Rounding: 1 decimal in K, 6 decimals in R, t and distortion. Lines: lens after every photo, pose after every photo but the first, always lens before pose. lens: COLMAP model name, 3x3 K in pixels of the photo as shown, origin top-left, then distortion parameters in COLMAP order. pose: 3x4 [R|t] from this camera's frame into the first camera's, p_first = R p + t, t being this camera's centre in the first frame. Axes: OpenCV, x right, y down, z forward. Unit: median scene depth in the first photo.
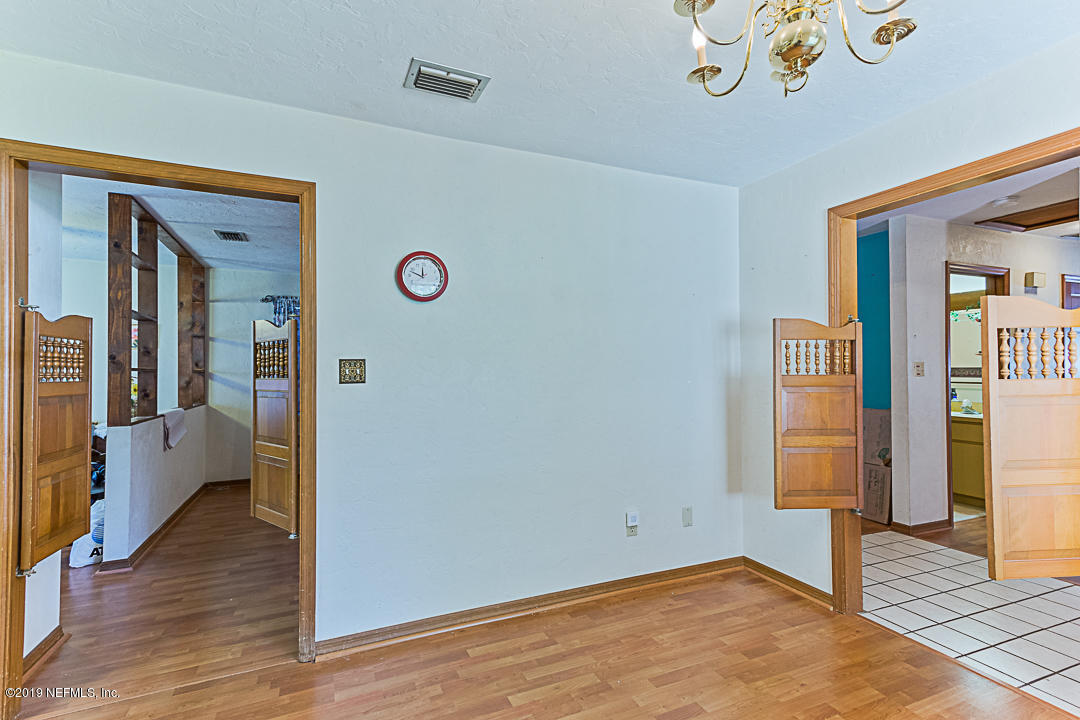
lens RADIAL K [[510.3, 0, 541.2], [0, 510.3, 362.5], [0, 0, 1]] dist [0.023699, 0.001412]
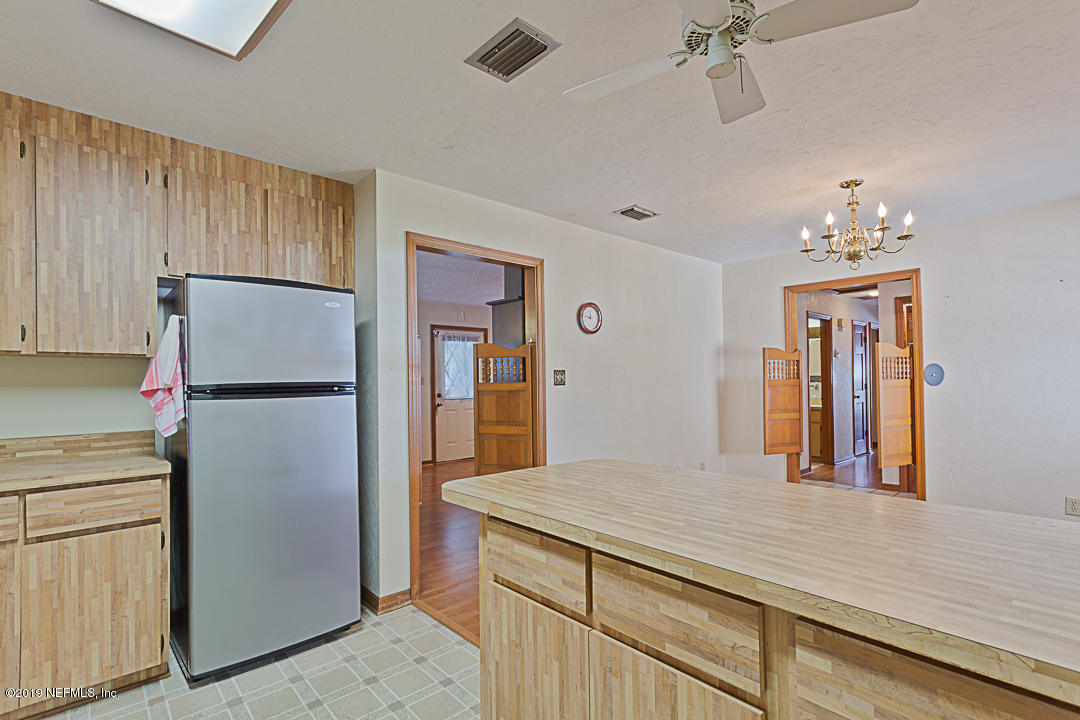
lens RADIAL K [[510.3, 0, 536.9], [0, 510.3, 365.4], [0, 0, 1]] dist [0.023699, 0.001412]
pose [[0.950236, 0.005843, 0.311476, -0.845668], [-0.002724, 0.999942, -0.010447, -0.003690], [-0.311519, 0.009078, 0.950196, -0.443856]]
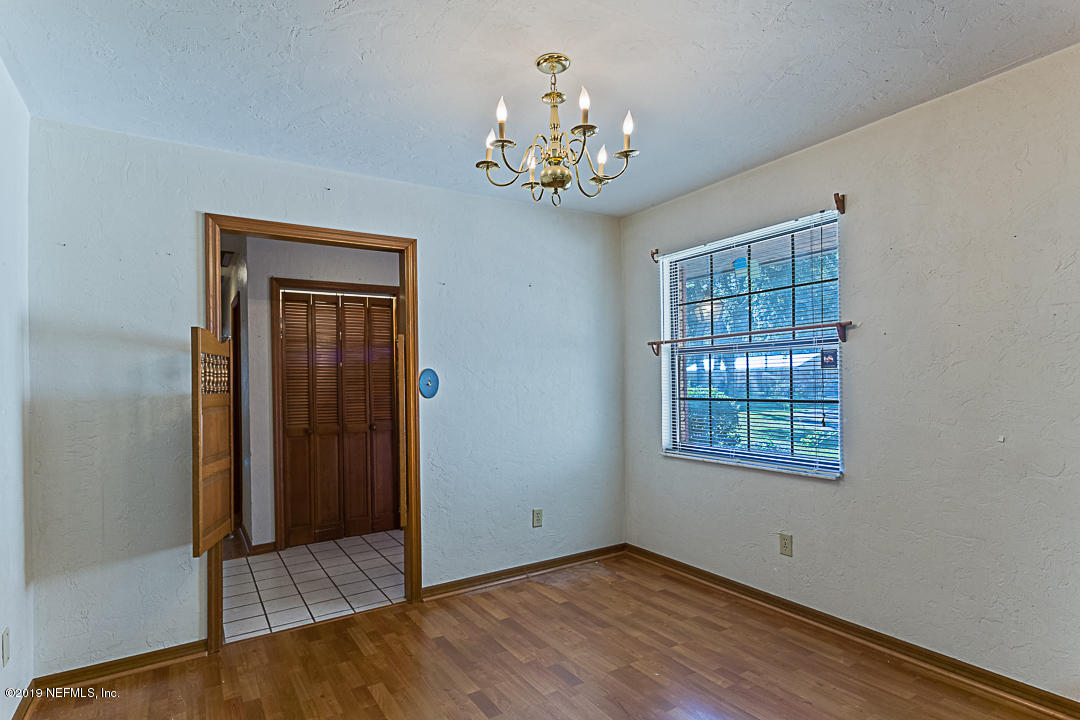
lens RADIAL K [[557.2, 0, 543.6], [0, 557.2, 361.6], [0, 0, 1]] dist [0.003683, 0.000632]
pose [[-0.161607, 0.040197, 0.986036, -0.526468], [0.002569, 0.999184, -0.040312, 0.006325], [-0.986852, -0.003982, -0.161578, 0.585522]]
